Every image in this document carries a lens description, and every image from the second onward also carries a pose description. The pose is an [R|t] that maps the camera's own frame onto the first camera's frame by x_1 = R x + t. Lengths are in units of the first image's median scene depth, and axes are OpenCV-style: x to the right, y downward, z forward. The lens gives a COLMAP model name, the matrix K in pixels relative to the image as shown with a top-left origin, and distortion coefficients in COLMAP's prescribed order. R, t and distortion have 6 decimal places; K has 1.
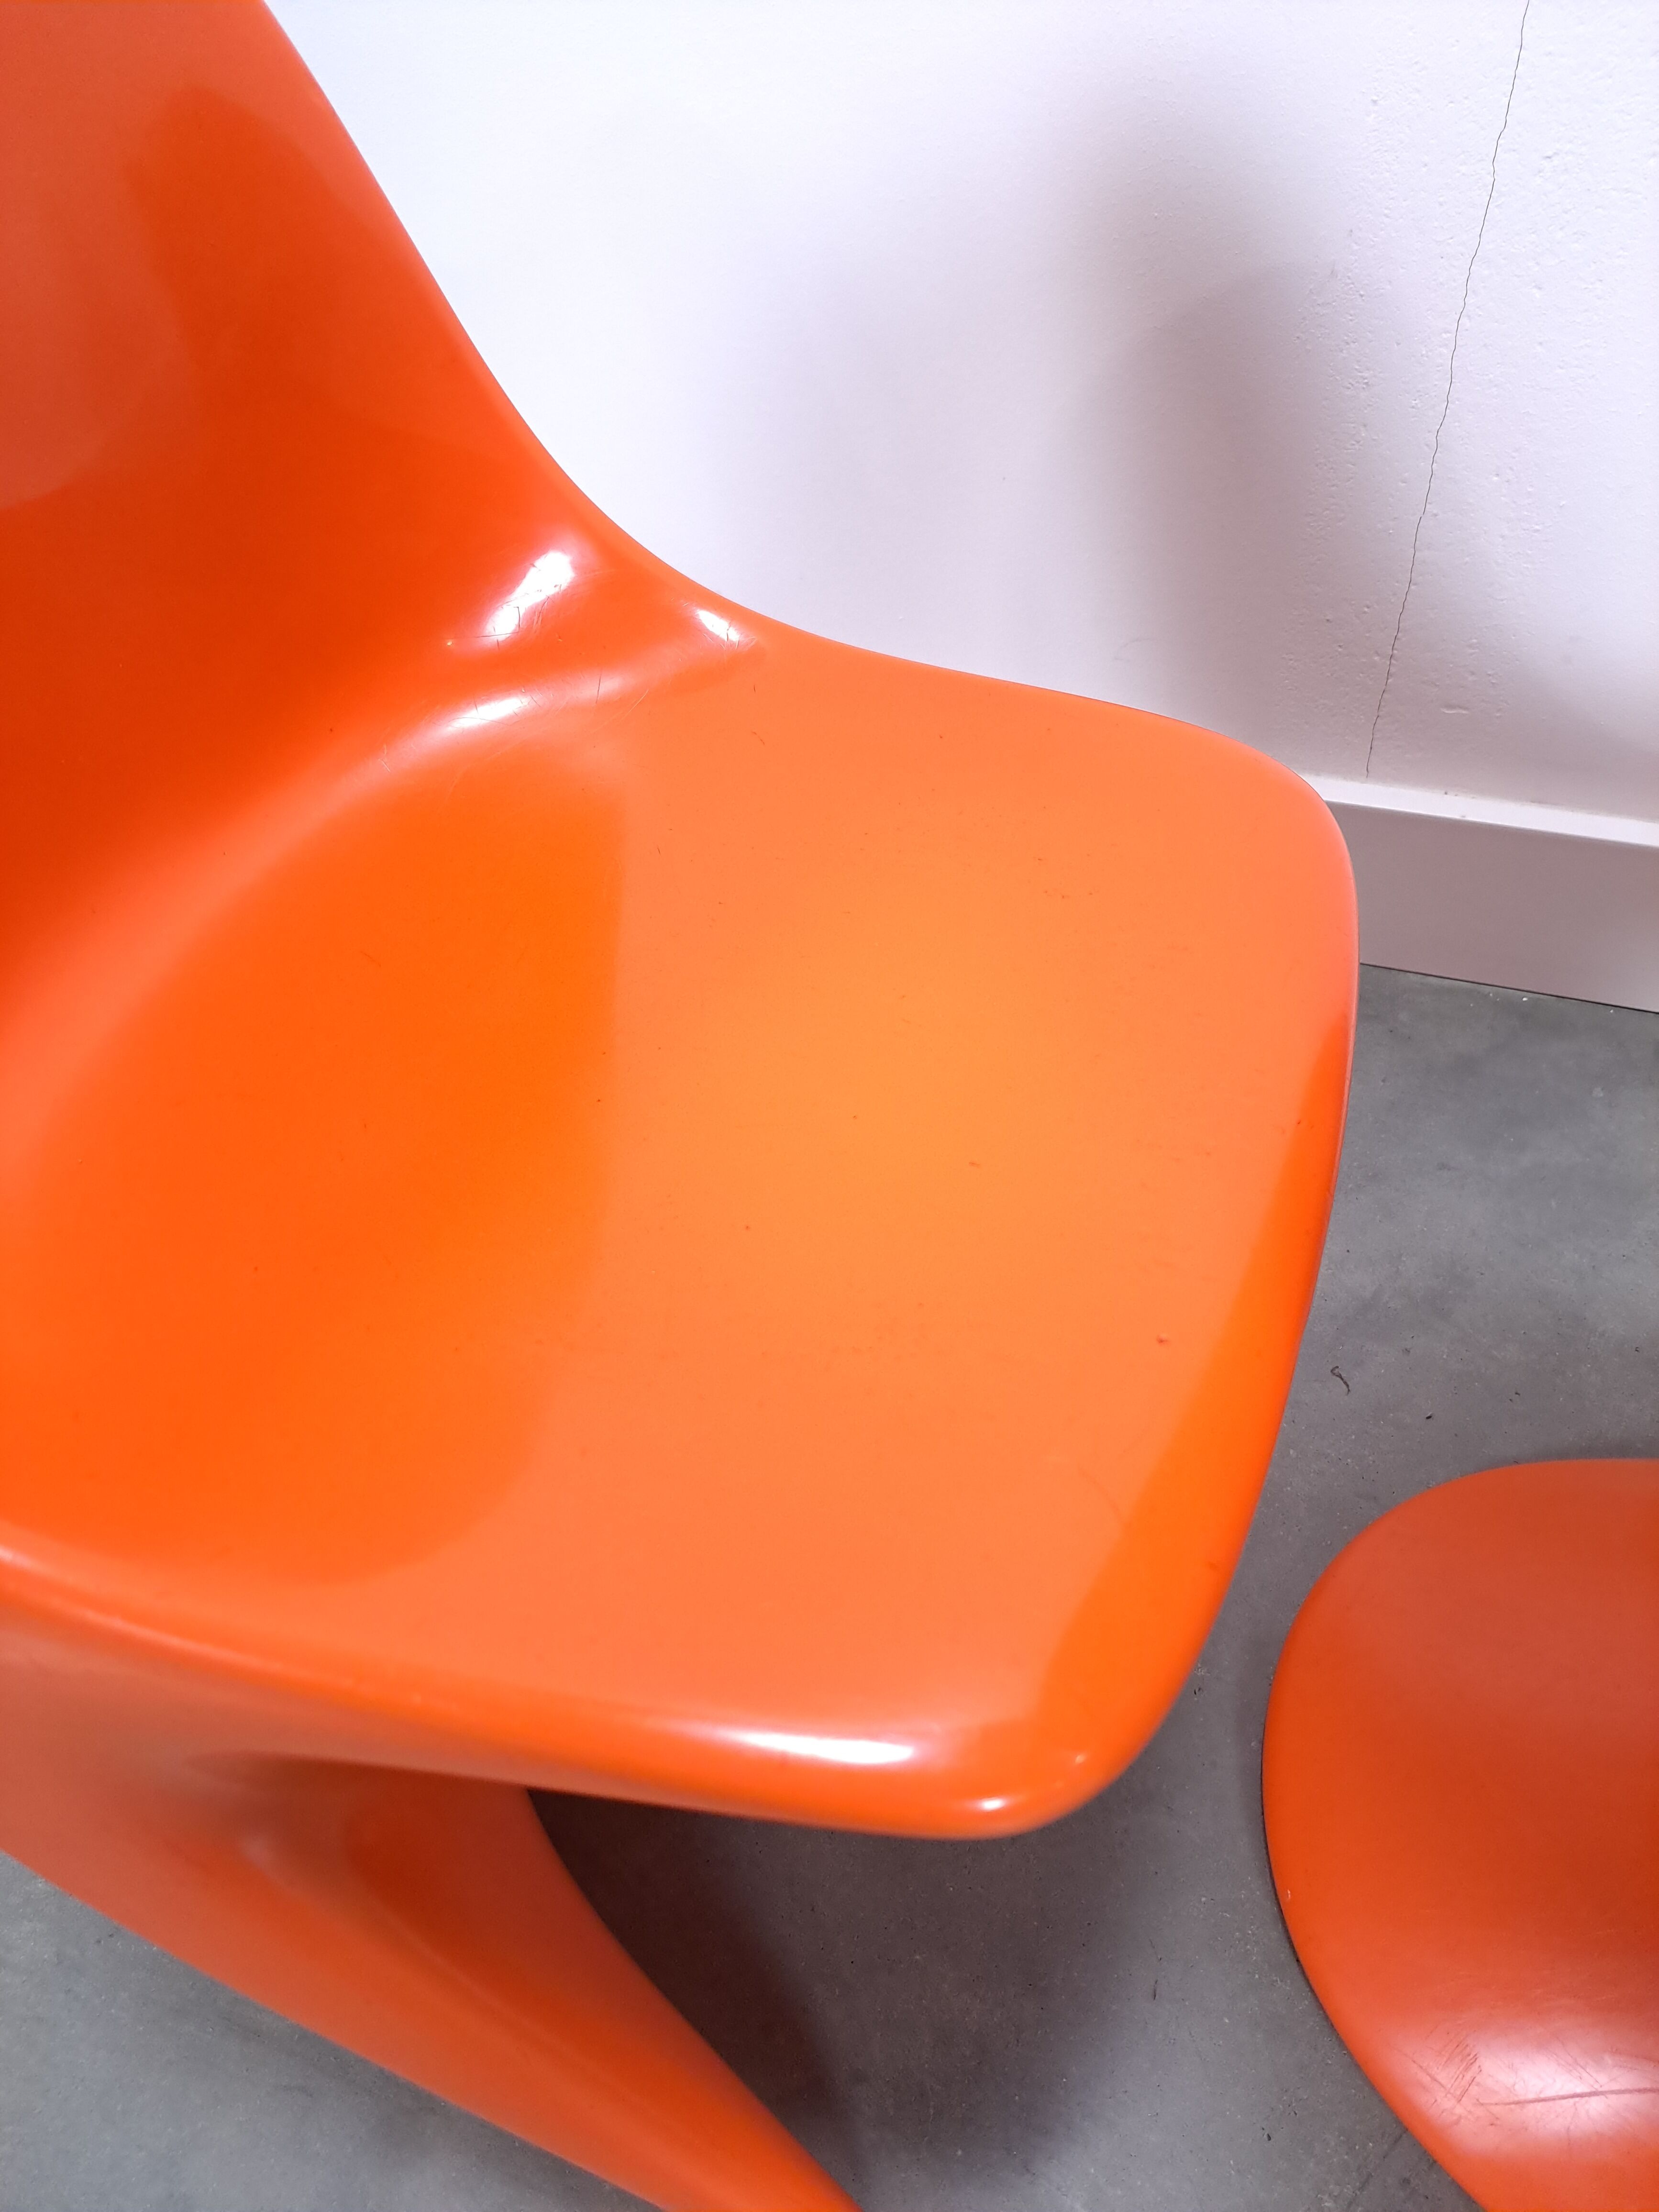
lens RADIAL K [[1652.1, 0, 836.6], [0, 1652.1, 1108.1], [0, 0, 1]] dist [0.009447, 0.002336]
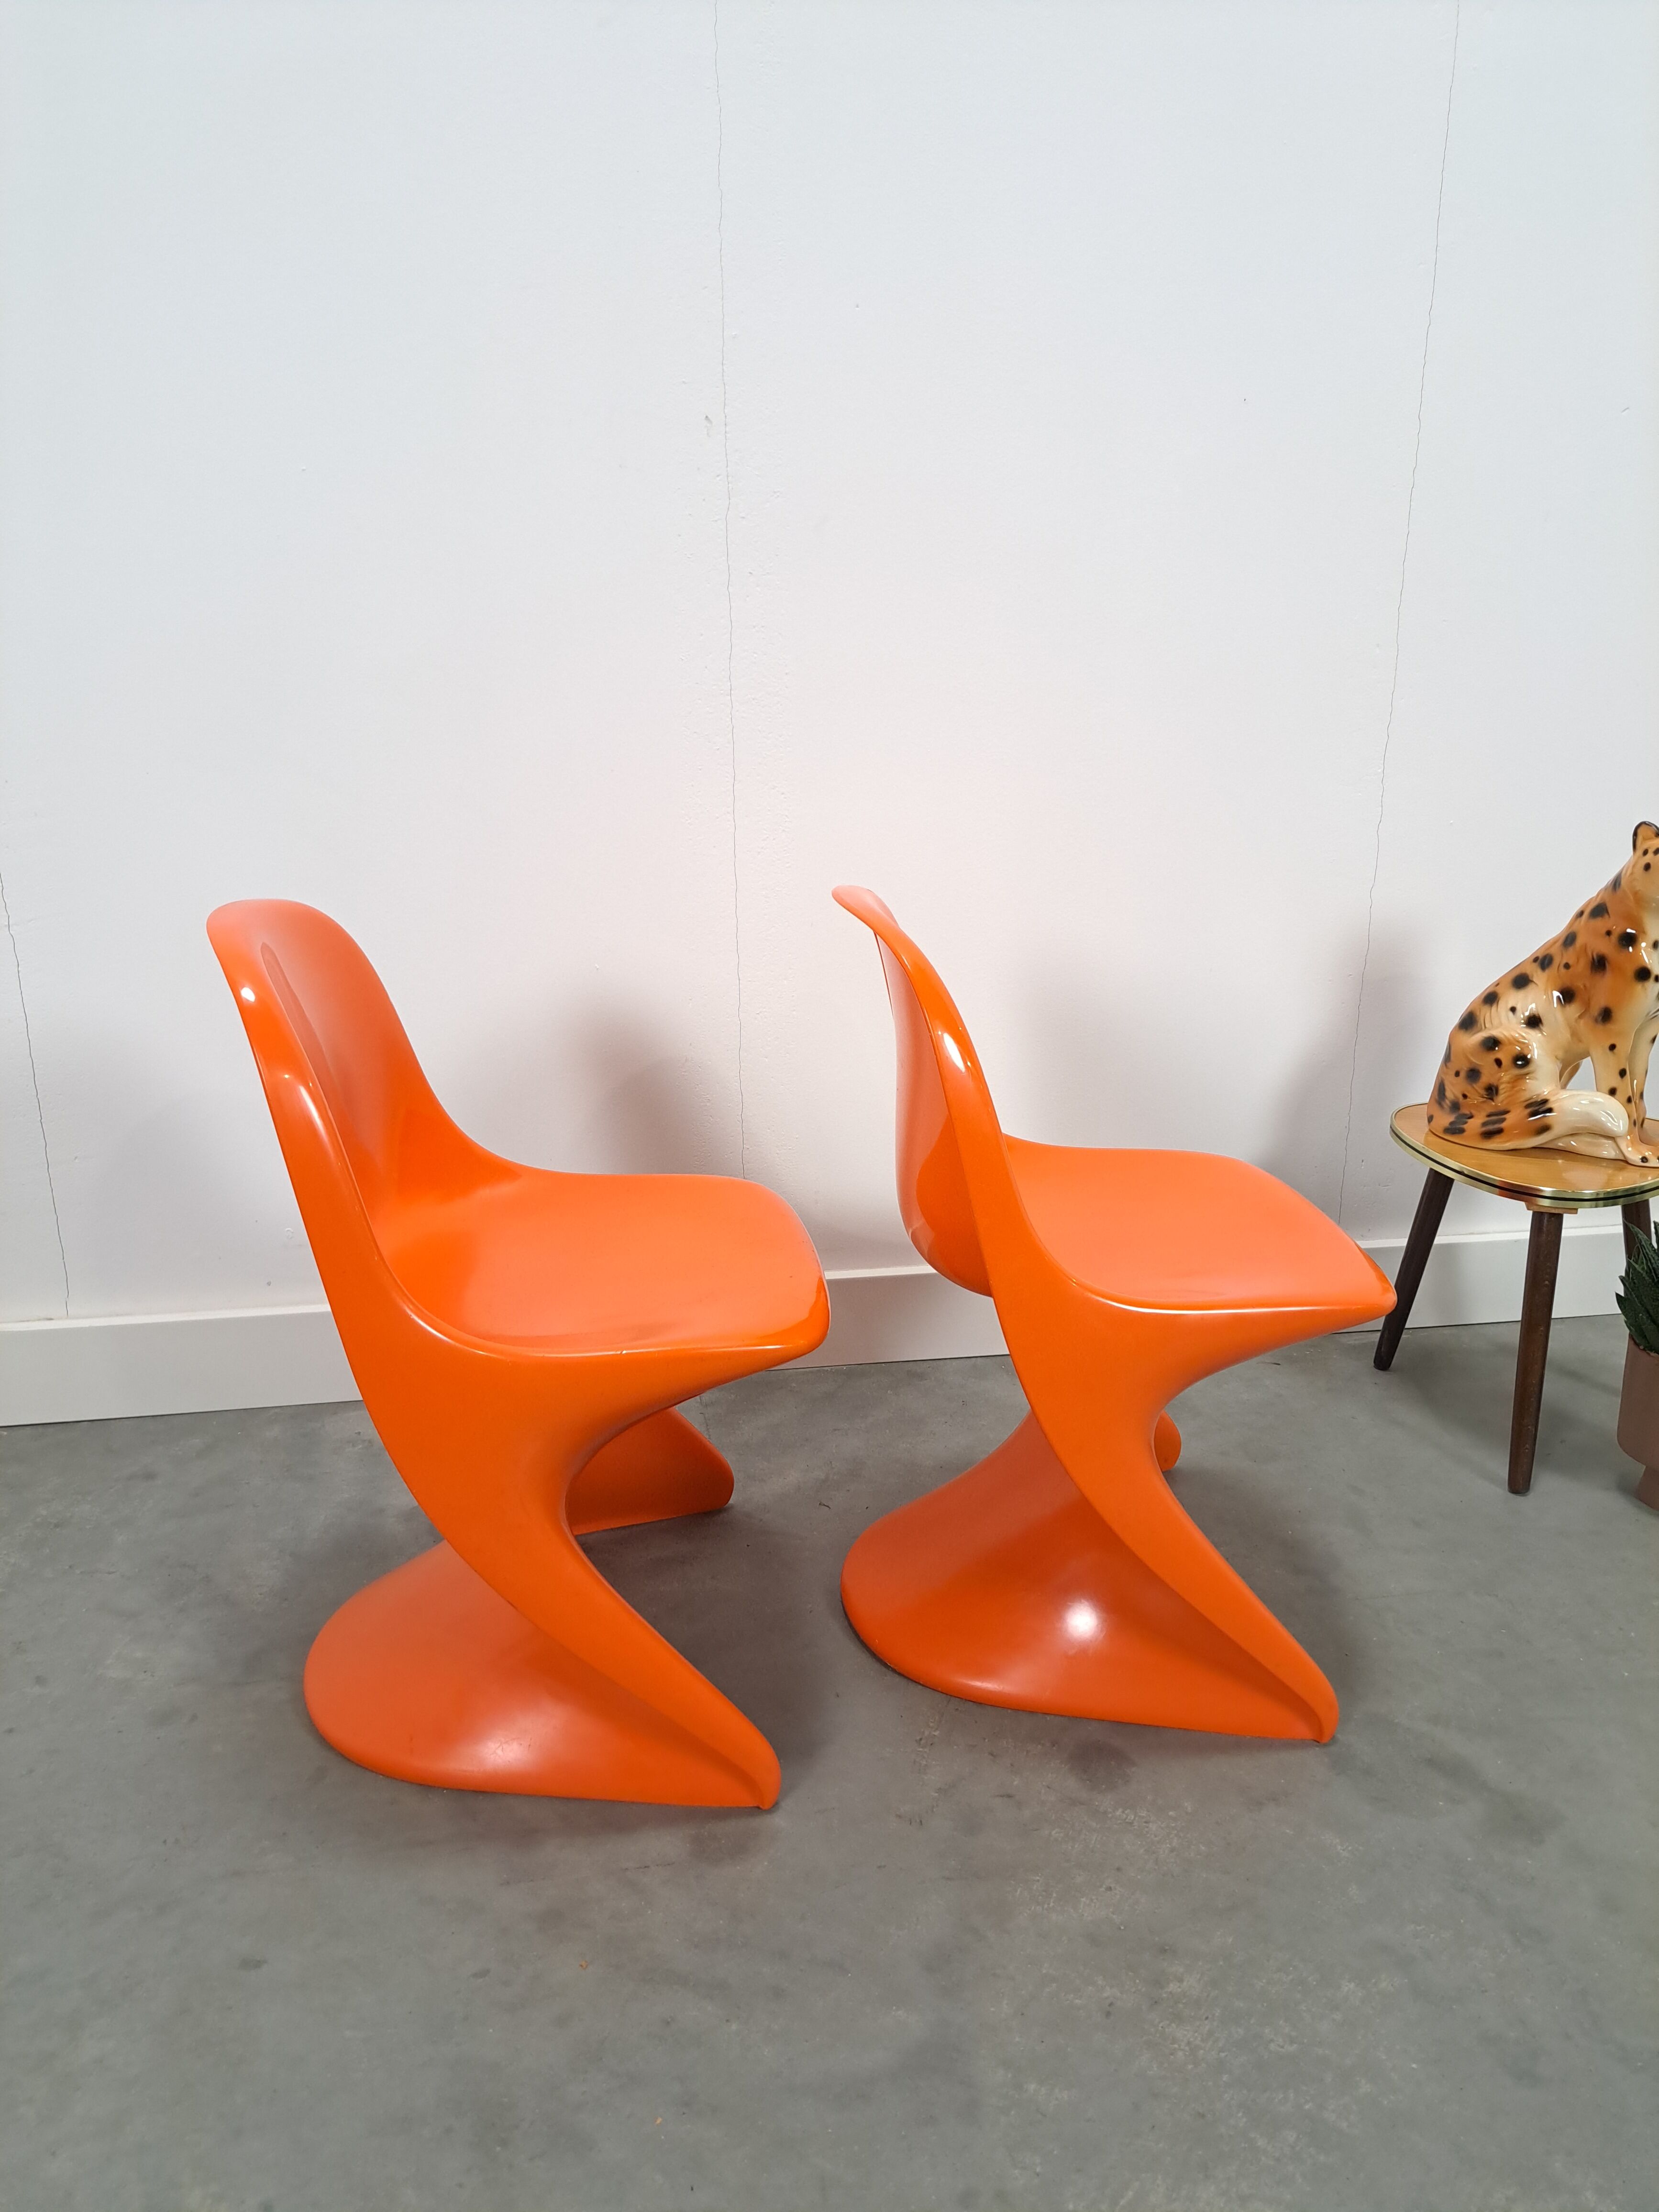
lens RADIAL K [[1604.0, 0, 840.0], [0, 1604.0, 1108.3], [0, 0, 1]] dist [0.011016, 0.004415]
pose [[0.884067, -0.079560, 0.460538, -0.687767], [0.300331, 0.851721, -0.429387, 0.744383], [-0.358088, 0.517921, 0.776872, -1.006927]]
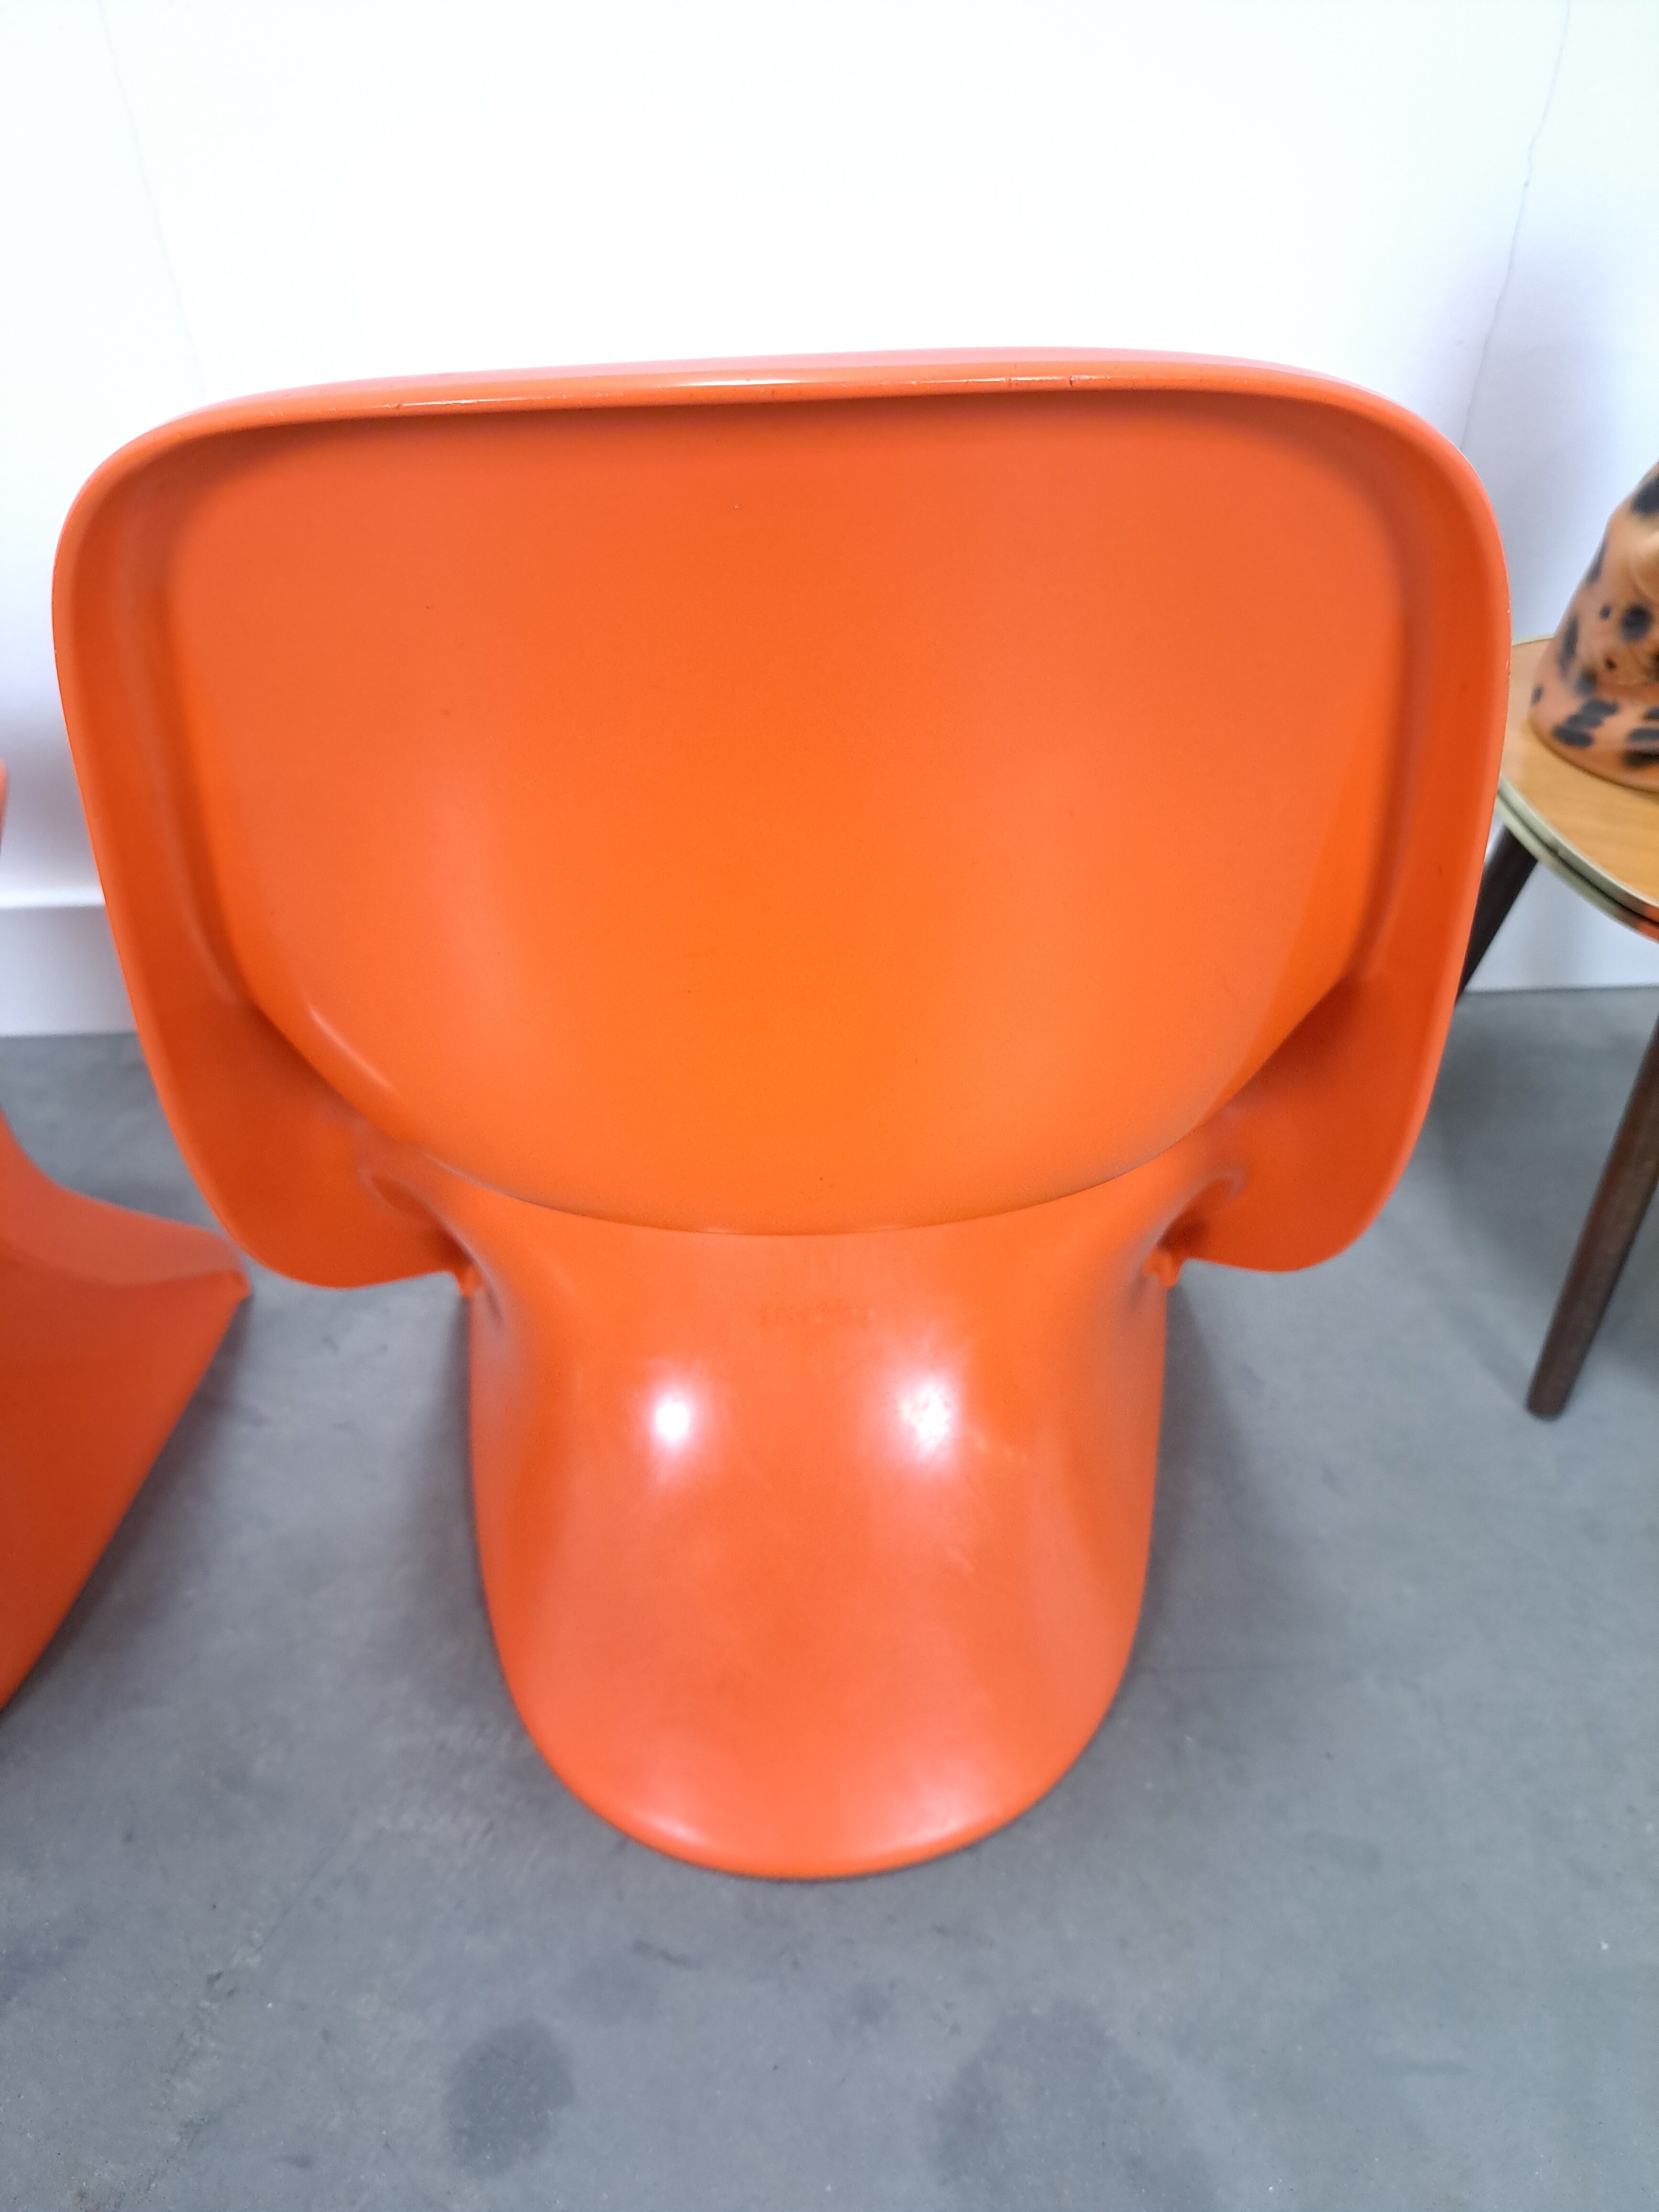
lens RADIAL K [[1639.0, 0, 832.7], [0, 1639.0, 1119.1], [0, 0, 1]] dist [0.003556, -0.004270]
pose [[0.935907, -0.199898, 0.290032, 0.411777], [0.227015, 0.971870, -0.062717, 0.198655], [-0.269336, 0.124539, 0.954960, -0.355087]]
